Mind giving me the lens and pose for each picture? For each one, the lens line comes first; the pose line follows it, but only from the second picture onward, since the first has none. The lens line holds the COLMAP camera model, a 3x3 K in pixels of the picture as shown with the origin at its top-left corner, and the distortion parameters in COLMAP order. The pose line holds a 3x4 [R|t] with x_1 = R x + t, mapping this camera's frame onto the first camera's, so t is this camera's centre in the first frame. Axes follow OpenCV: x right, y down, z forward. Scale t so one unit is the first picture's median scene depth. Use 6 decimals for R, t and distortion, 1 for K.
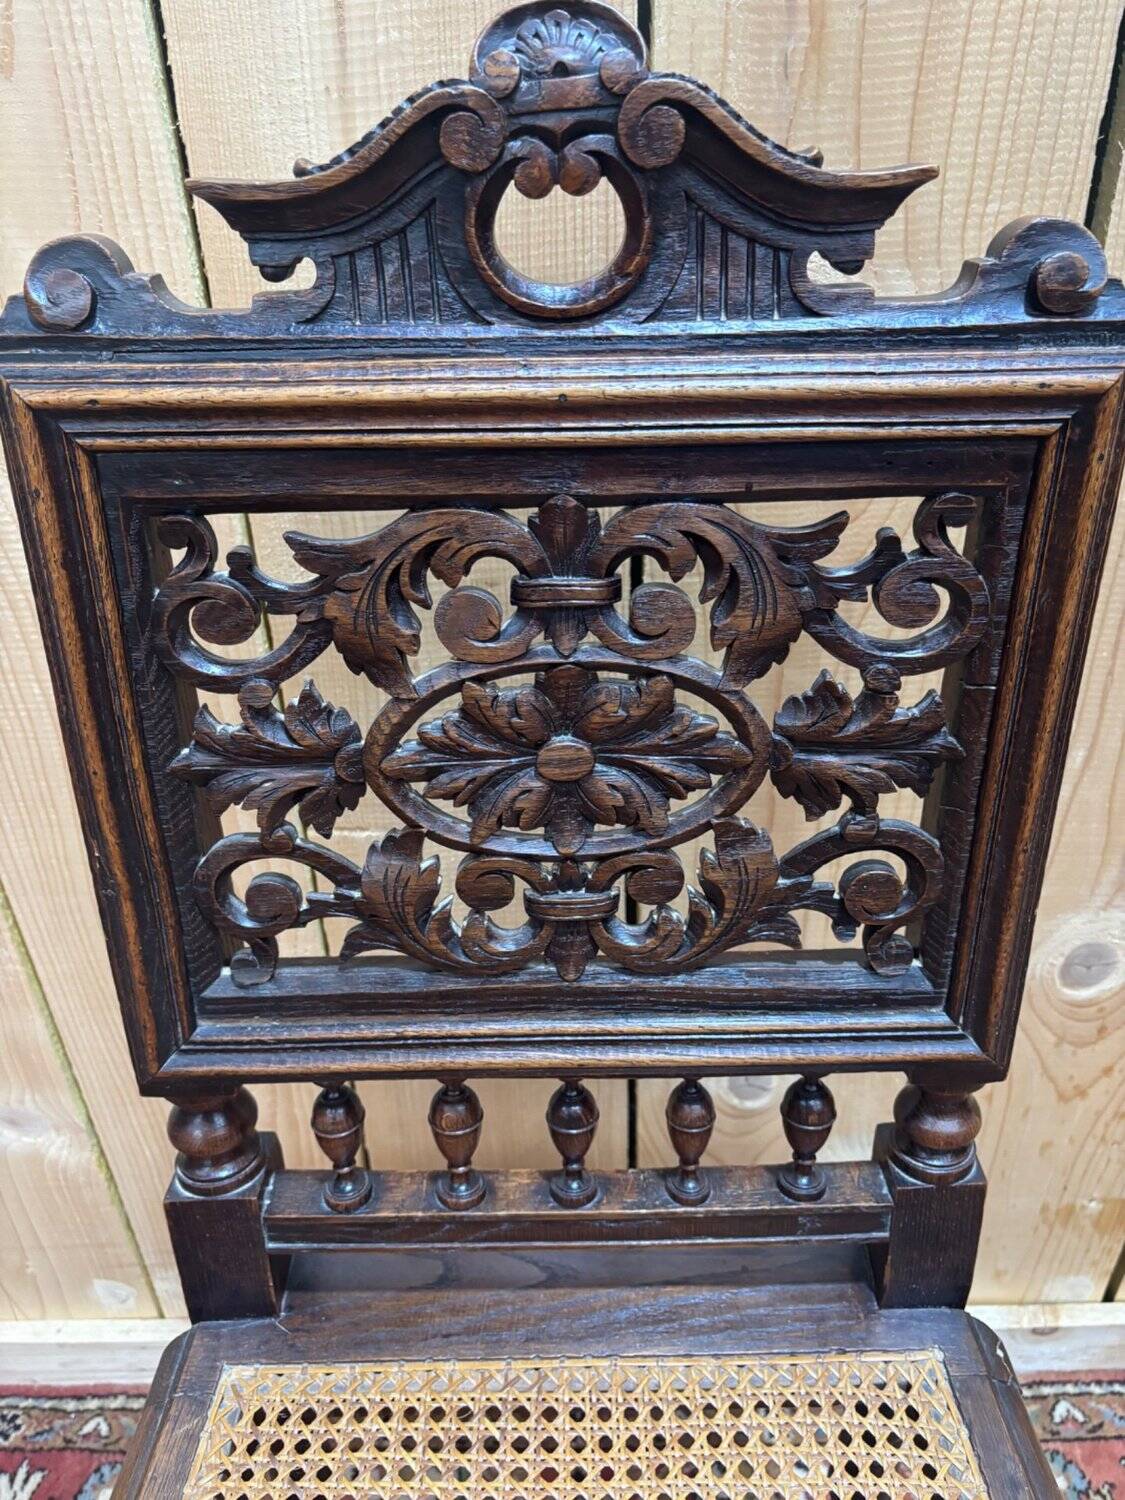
lens RADIAL K [[1157.7, 0, 553.3], [0, 1157.7, 755.0], [0, 0, 1]] dist [0.052283, -0.064228]
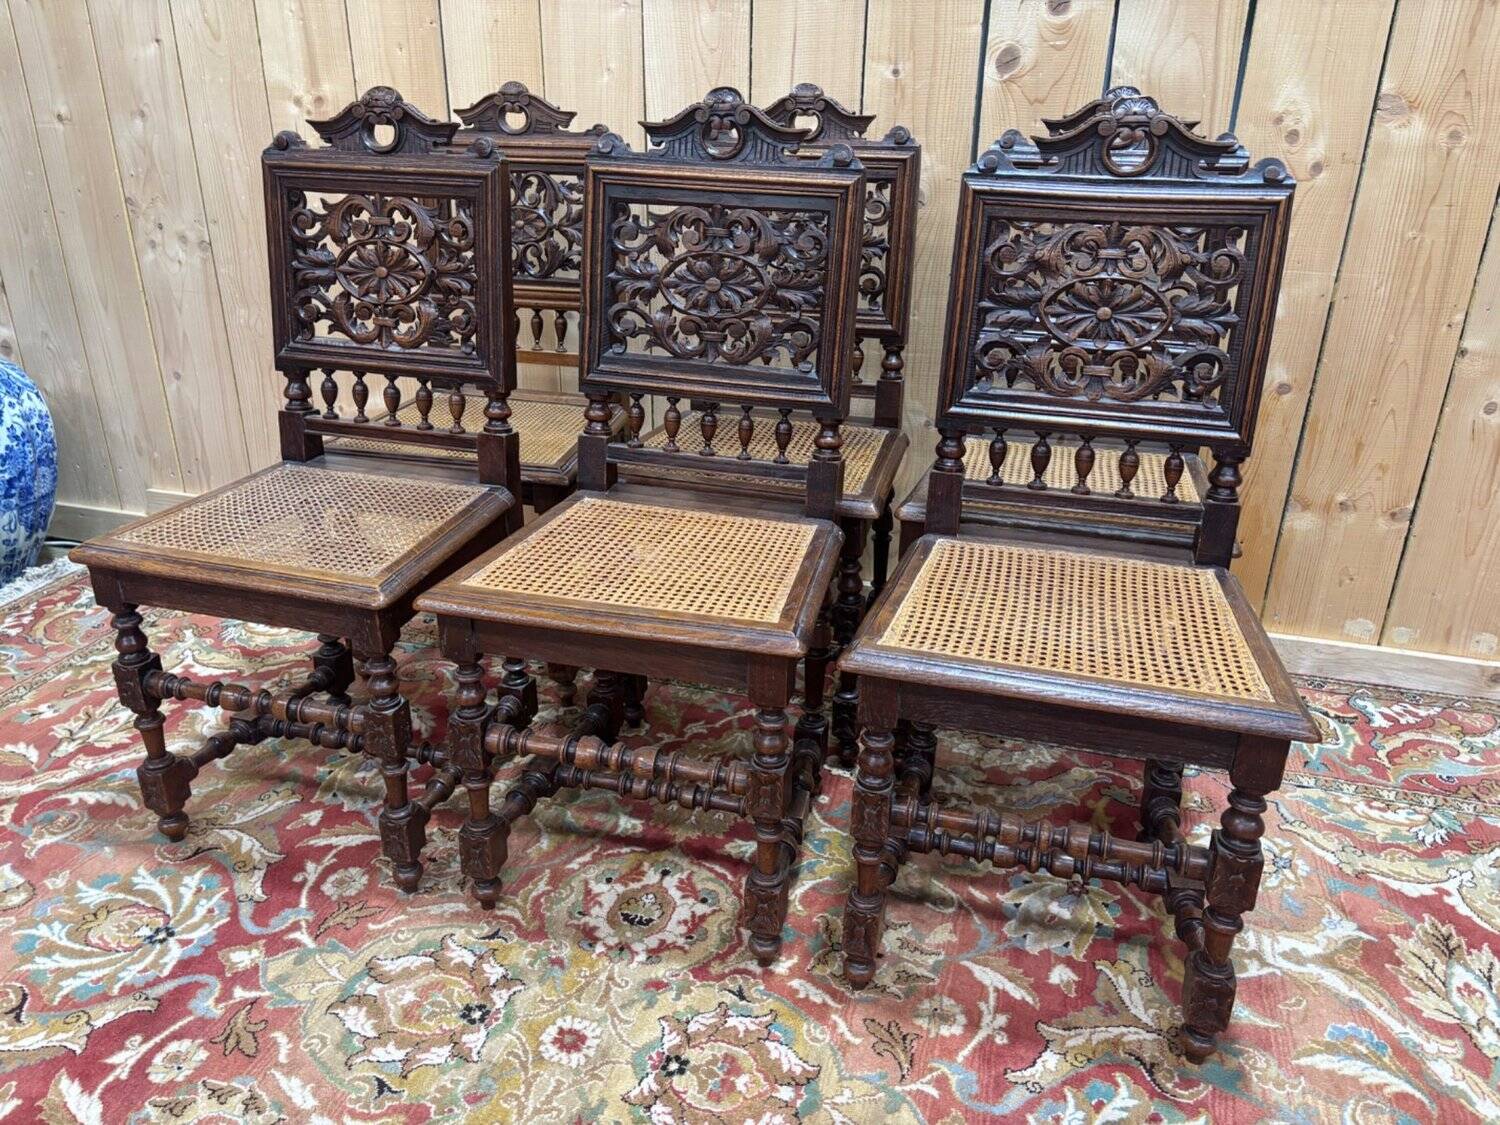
lens RADIAL K [[1157.7, 0, 739.7], [0, 1157.7, 567.2], [0, 0, 1]] dist [0.052283, -0.064228]
pose [[0.960823, 0.148509, -0.234016, 0.957642], [-0.184025, 0.973189, -0.137977, 1.205325], [0.207251, 0.175636, 0.962392, -2.040735]]
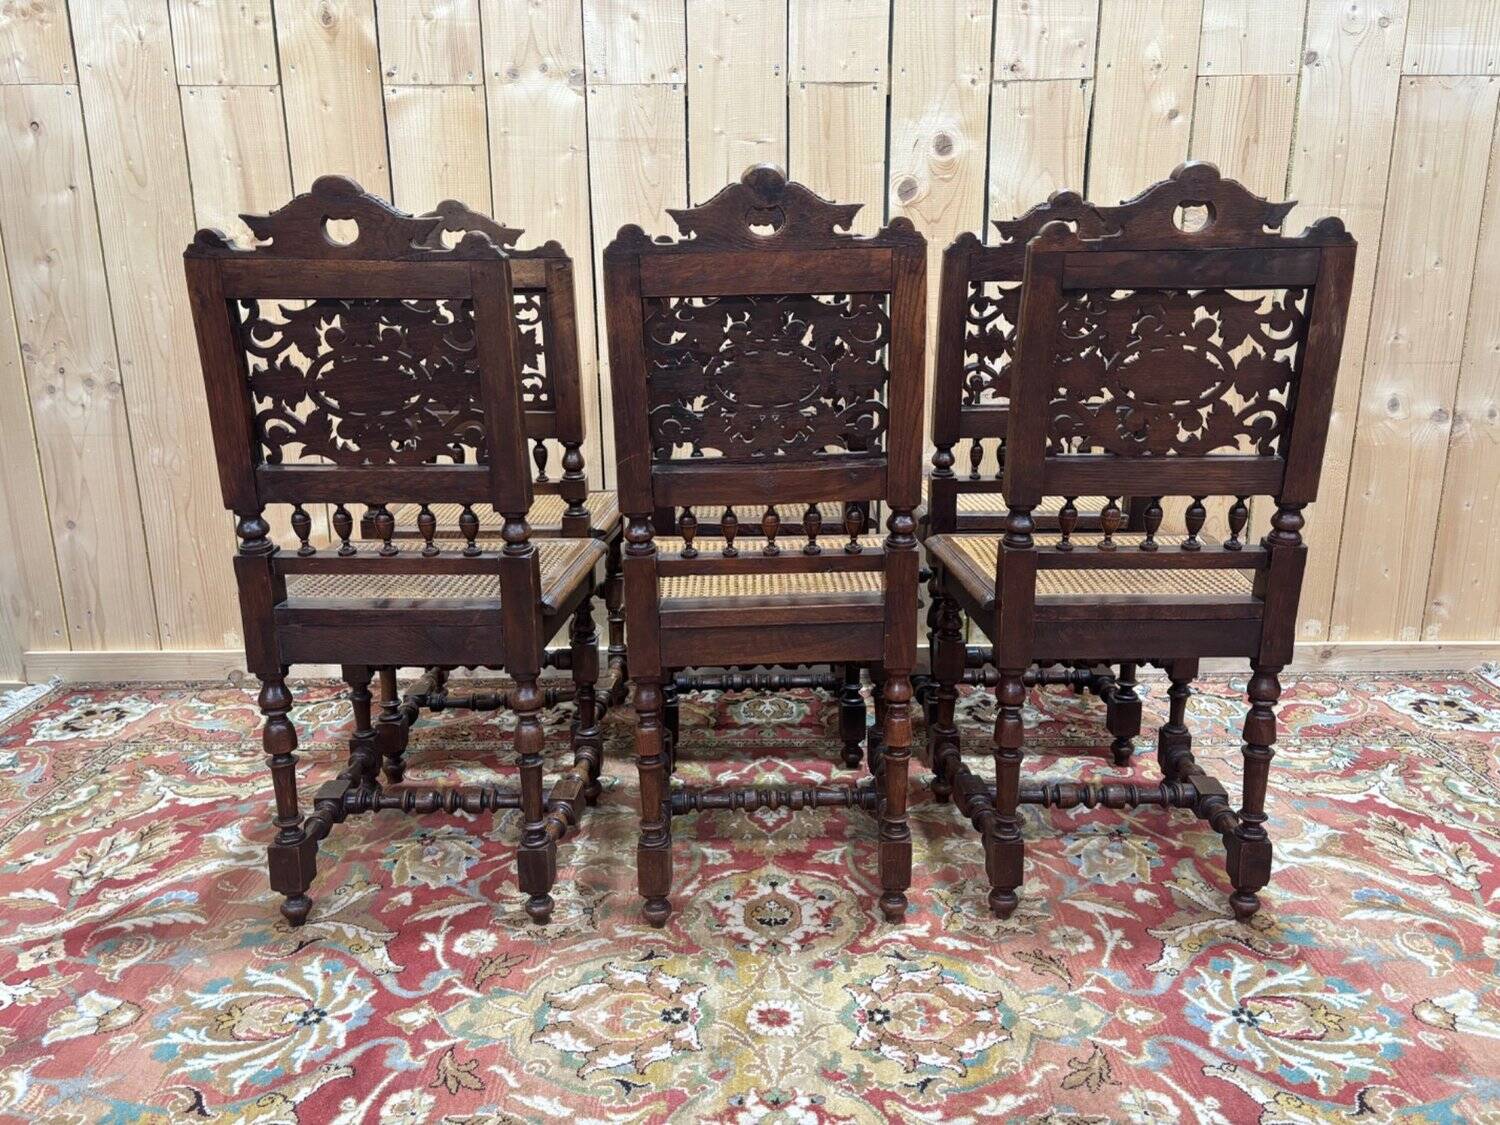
lens RADIAL K [[1157.7, 0, 752.3], [0, 1157.7, 561.7], [0, 0, 1]] dist [0.052283, -0.064228]
pose [[0.999673, 0.020463, 0.015303, -0.058939], [-0.014496, 0.947372, -0.319805, 1.856162], [-0.021042, 0.319479, 0.947360, -2.432948]]
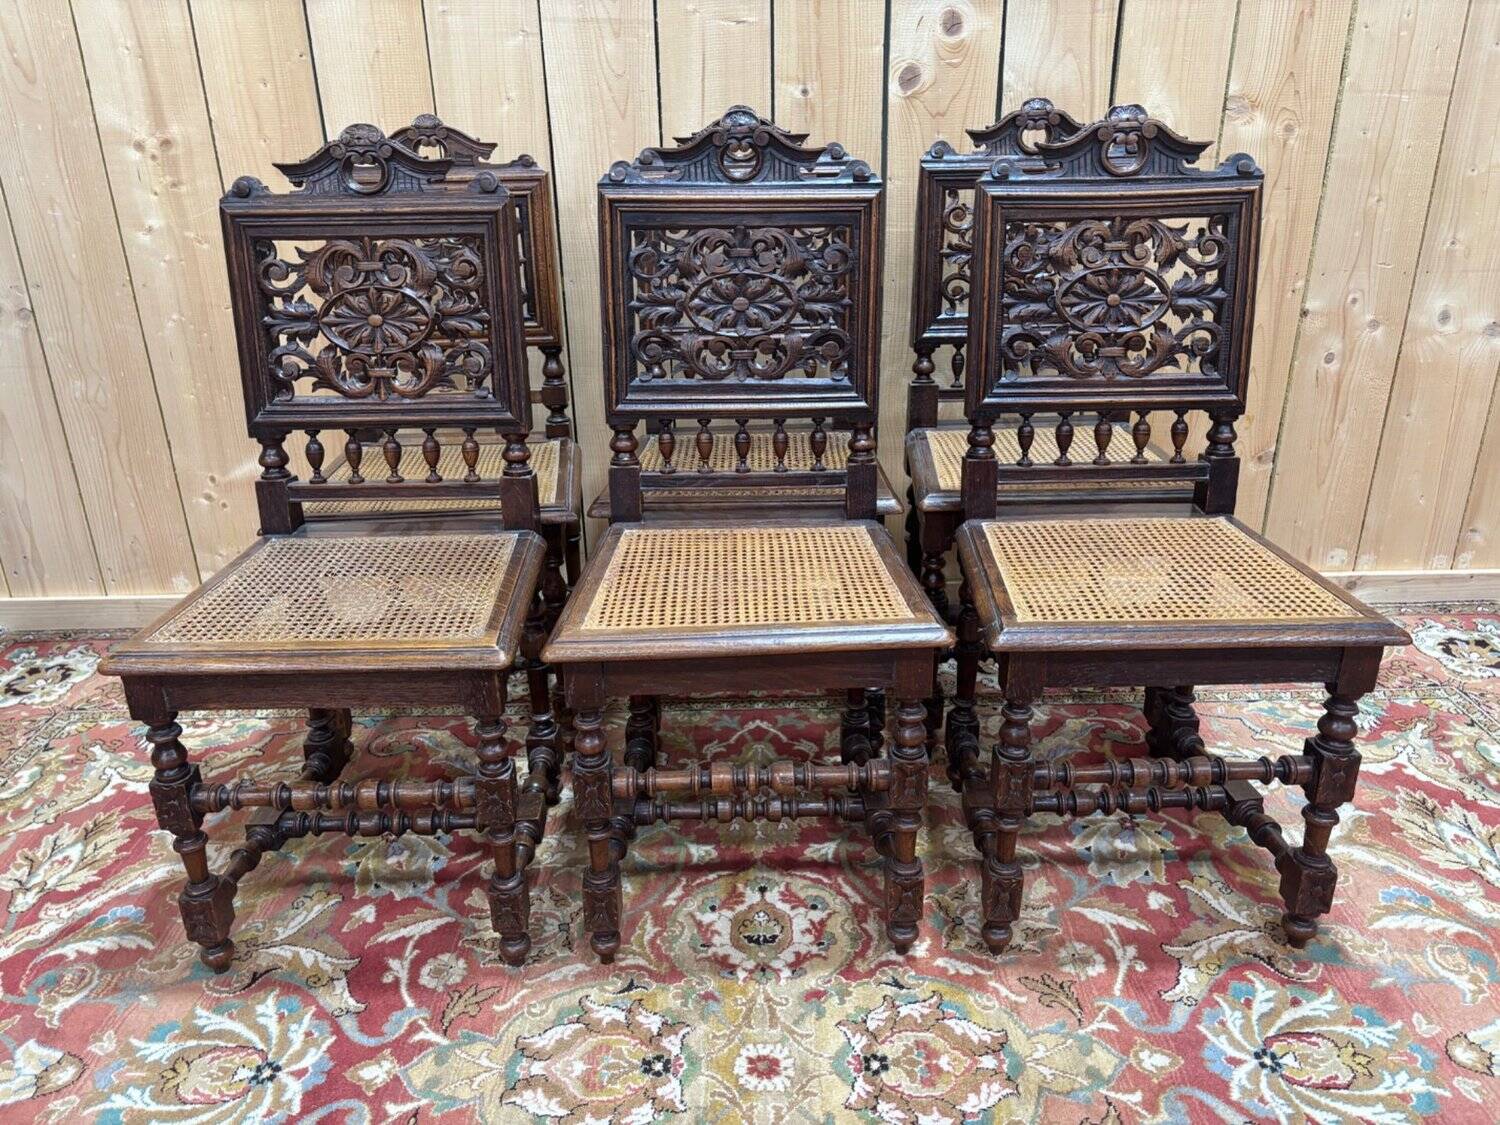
lens RADIAL K [[1157.7, 0, 753.5], [0, 1157.7, 567.8], [0, 0, 1]] dist [0.052283, -0.064228]
pose [[0.999710, 0.005458, 0.023450, -0.027363], [-0.001192, 0.983989, -0.178227, 1.325859], [-0.024047, 0.178147, 0.983710, -2.177864]]
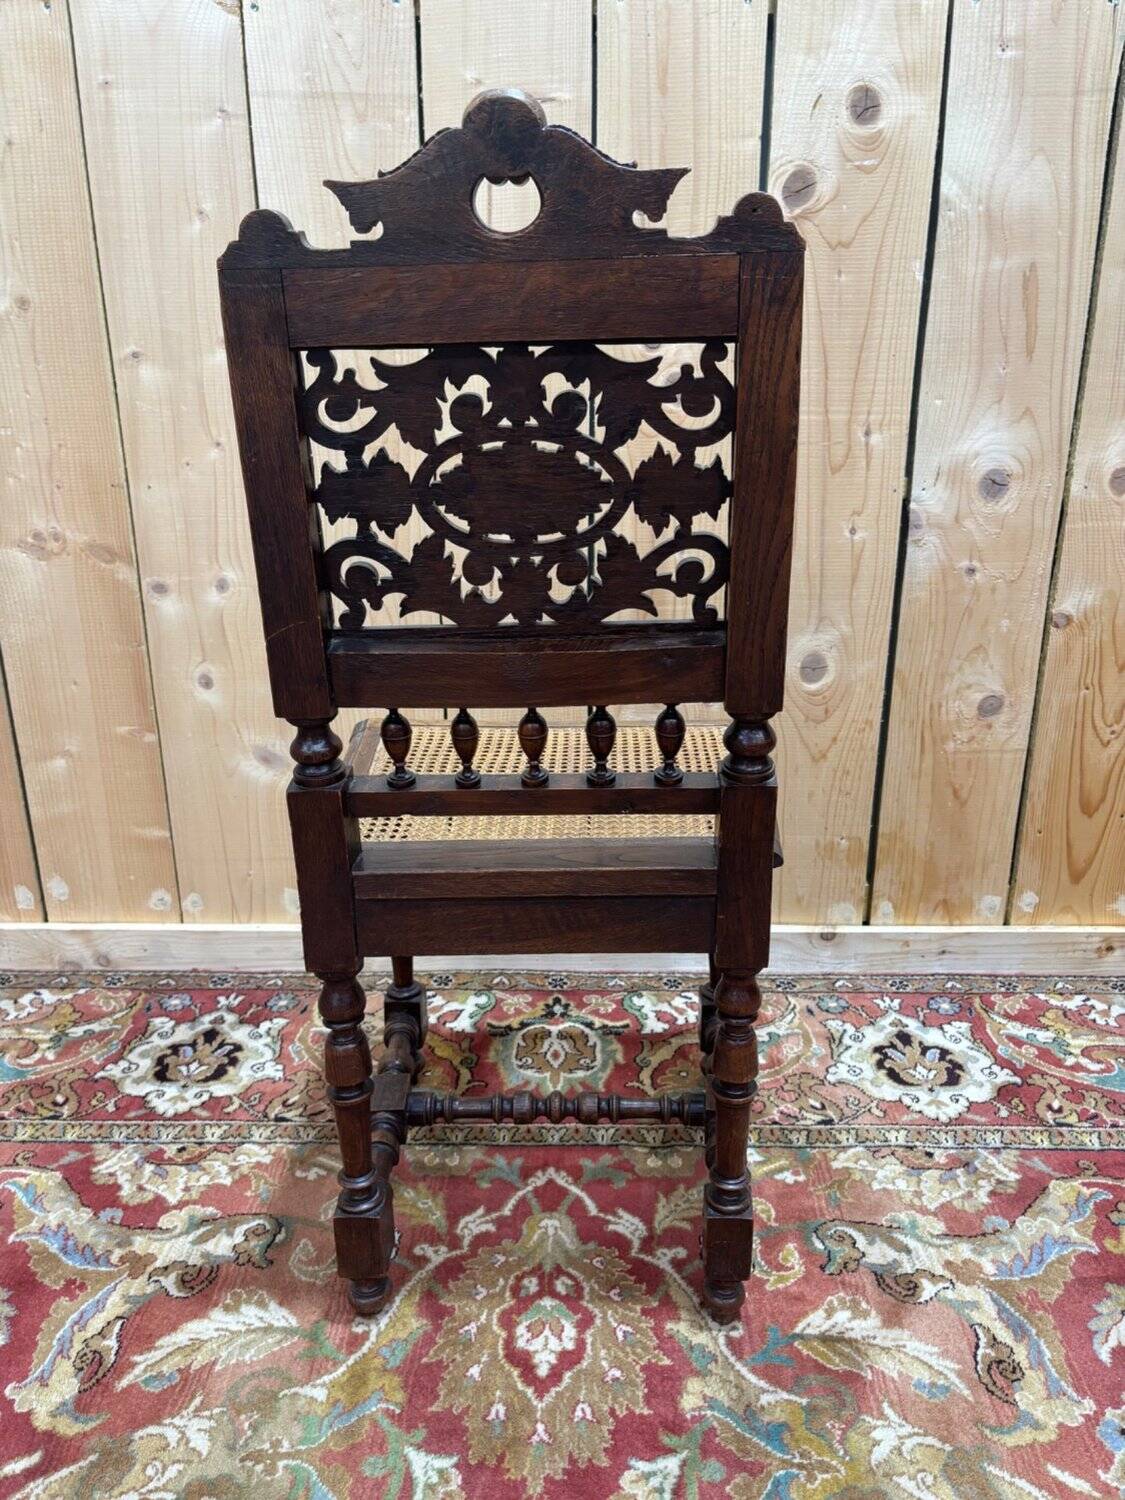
lens RADIAL K [[1157.7, 0, 564.0], [0, 1157.7, 748.1], [0, 0, 1]] dist [0.052283, -0.064228]
pose [[0.999572, 0.028871, -0.004625, 0.057657], [-0.029093, 0.966253, -0.255945, 1.385256], [-0.002921, 0.255970, 0.966680, -1.511693]]
